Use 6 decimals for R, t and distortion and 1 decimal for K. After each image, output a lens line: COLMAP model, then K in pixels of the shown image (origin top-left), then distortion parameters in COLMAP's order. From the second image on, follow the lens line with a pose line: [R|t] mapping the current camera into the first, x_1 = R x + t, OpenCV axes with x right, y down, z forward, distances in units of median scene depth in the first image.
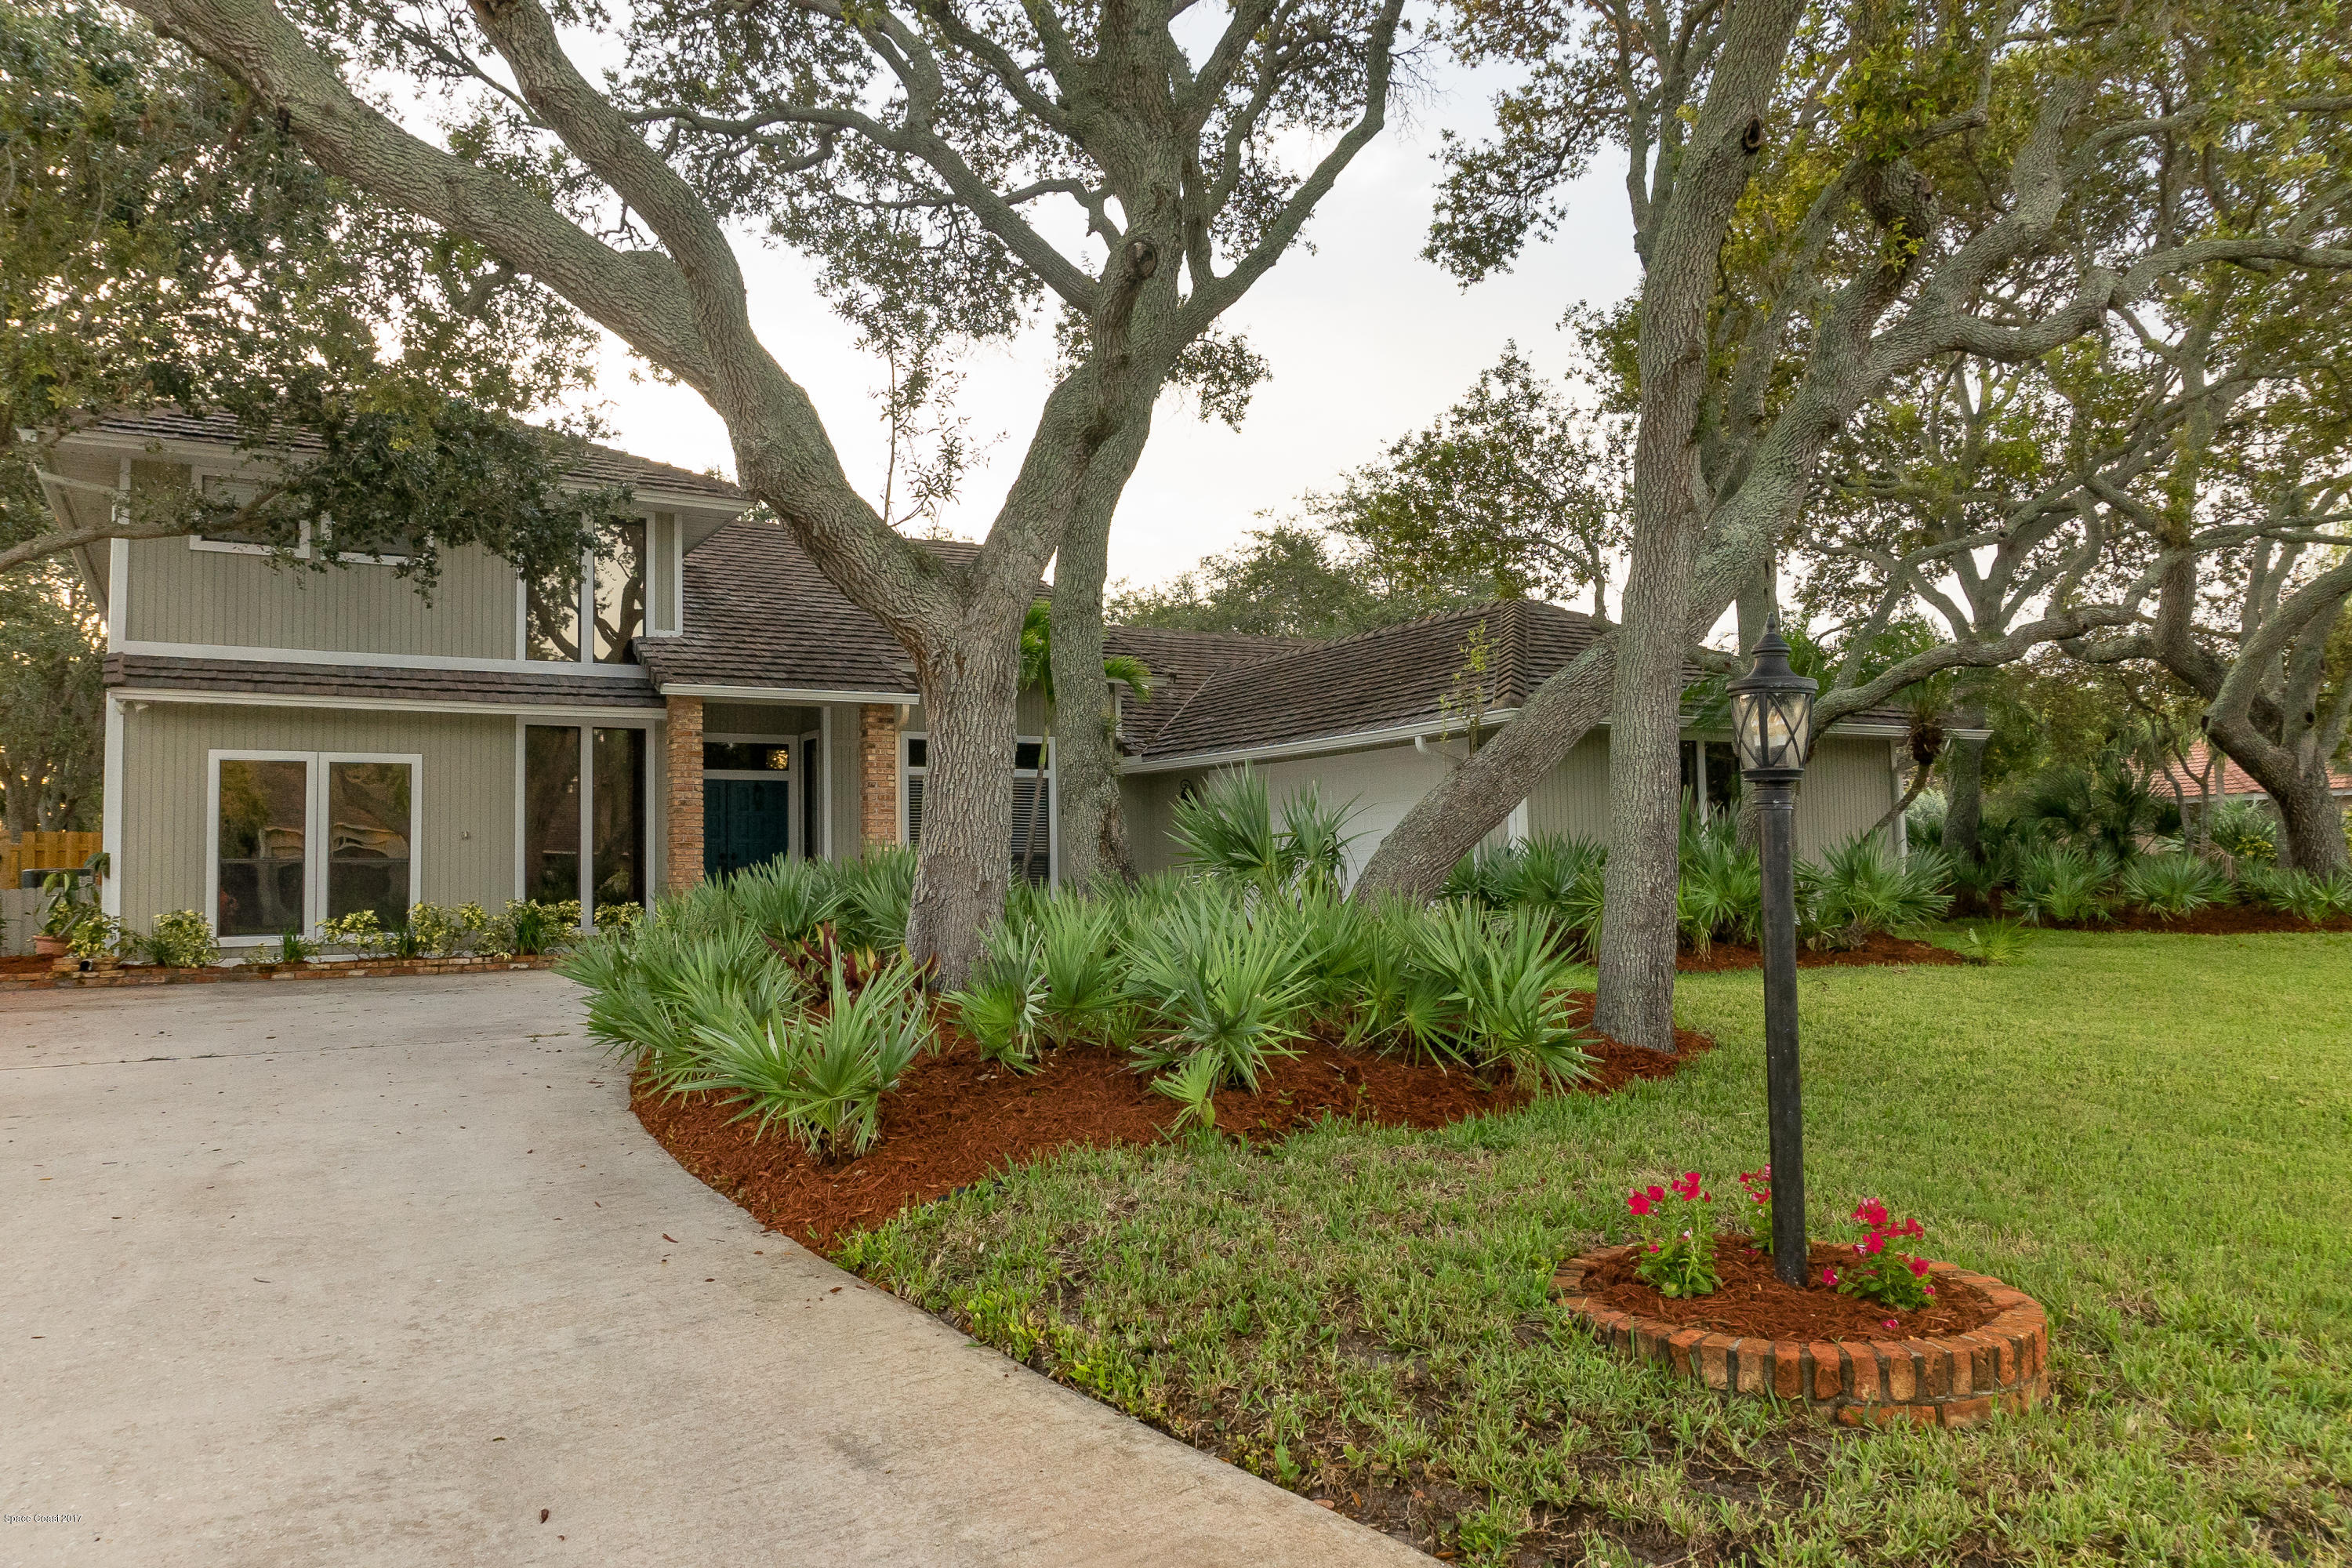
lens RADIAL K [[1581.9, 0, 1176.0], [0, 1581.9, 784.0], [0, 0, 1]] dist [-0.008348, -0.004889]
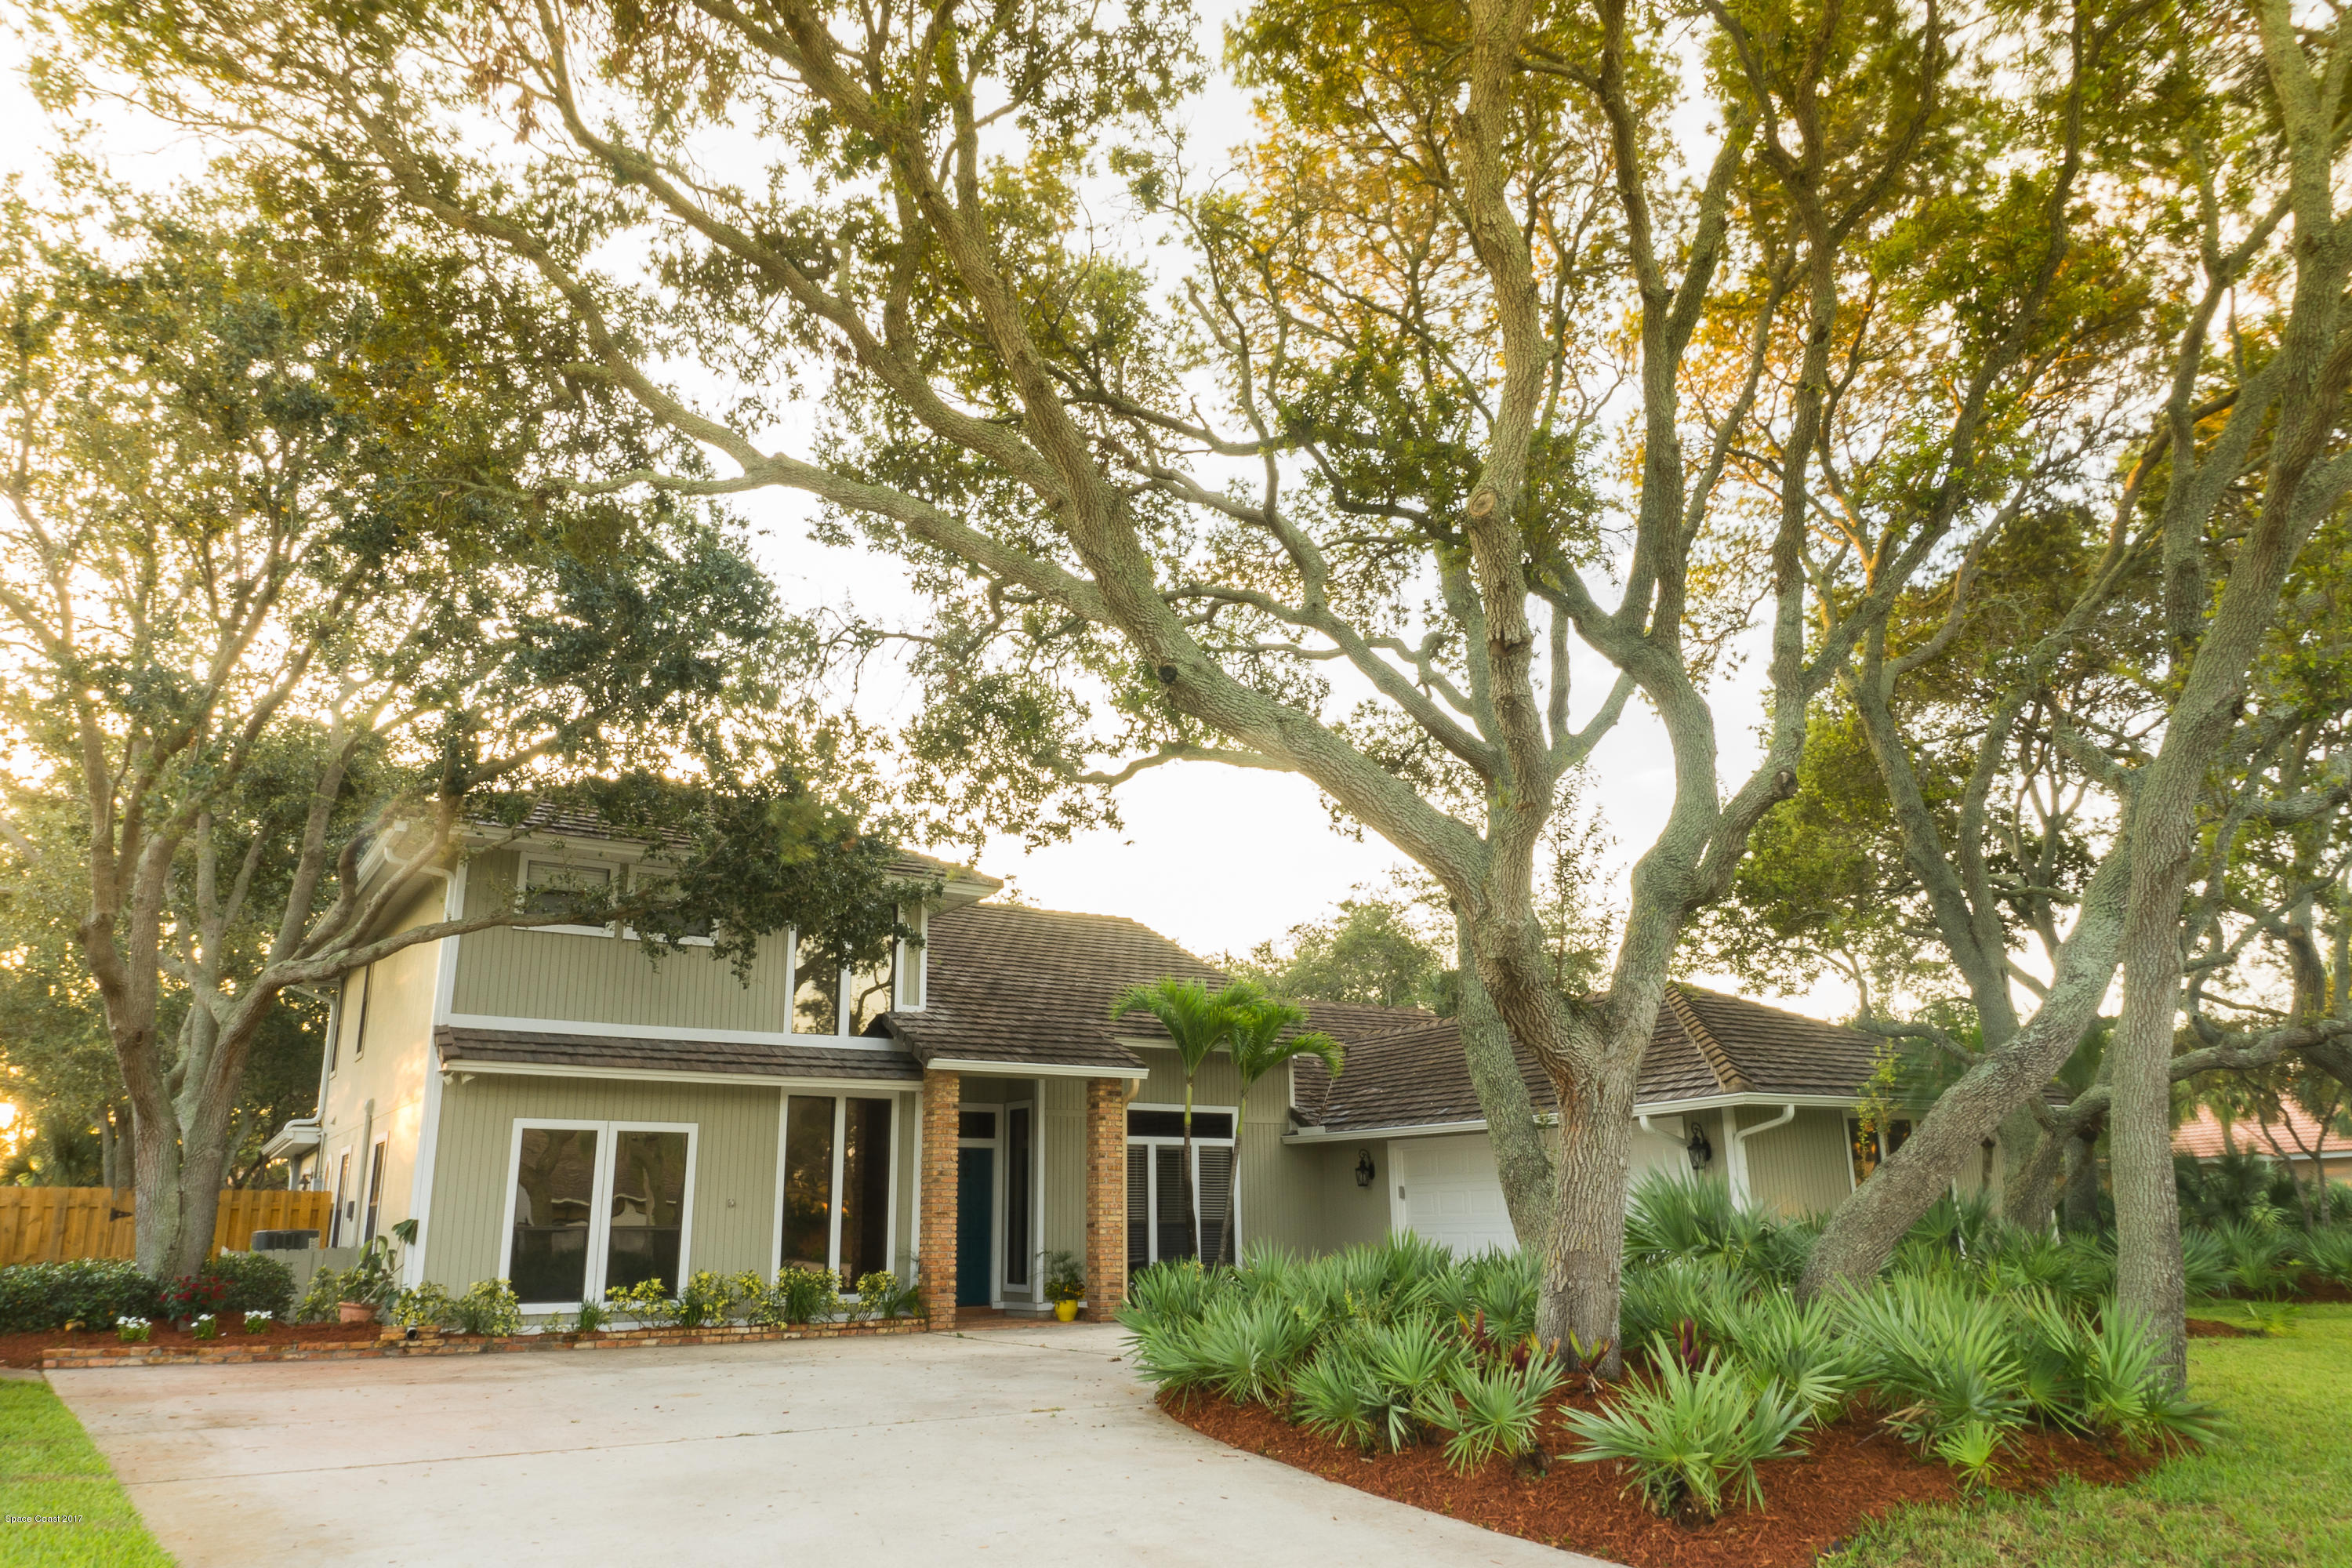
lens RADIAL K [[1591.3, 0, 1176.0], [0, 1591.3, 784.0], [0, 0, 1]] dist [-0.034729, 0.023352]
pose [[0.998712, 0.018080, 0.047410, -0.220761], [-0.007542, 0.976878, -0.213666, -0.017303], [-0.050176, 0.213033, 0.975756, -0.095280]]
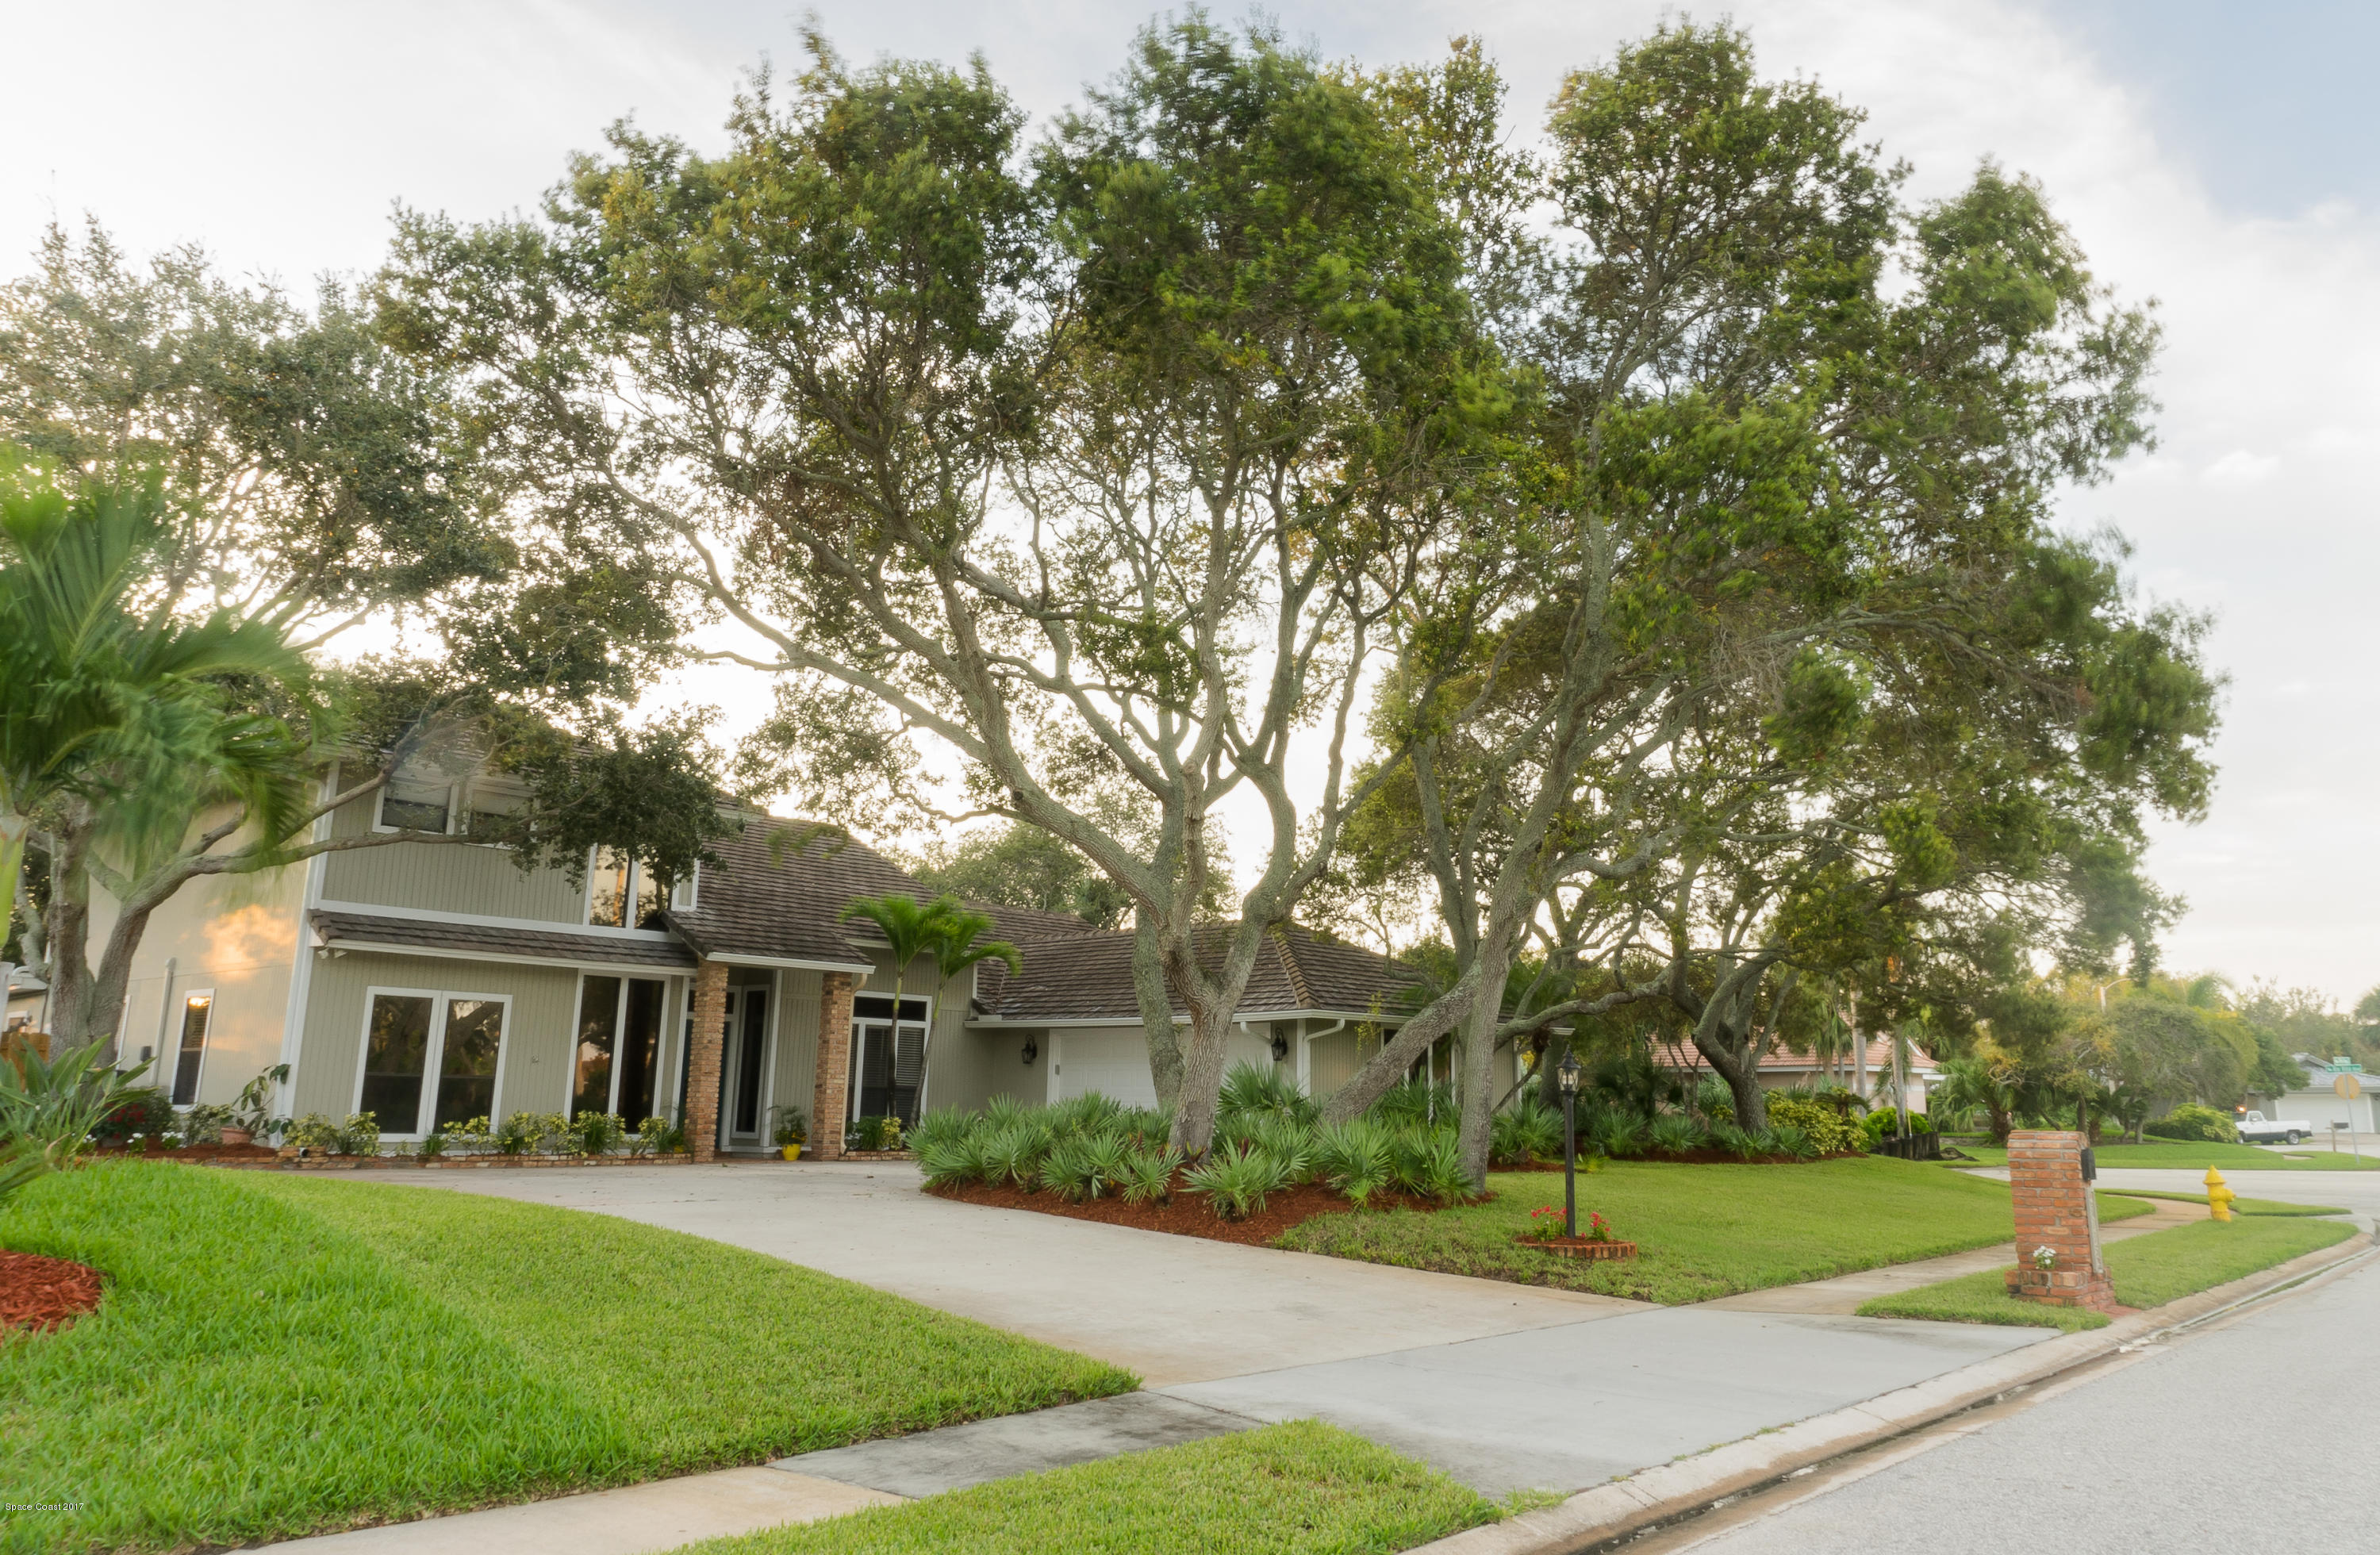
lens RADIAL K [[1779.4, 0, 1288.8], [0, 1779.4, 699.9], [0, 0, 1]] dist [-0.007356, -0.007175]
pose [[0.939233, 0.106967, 0.326188, -0.391456], [-0.050351, 0.982863, -0.177327, -0.031758], [-0.339566, 0.150128, 0.928524, -0.638238]]
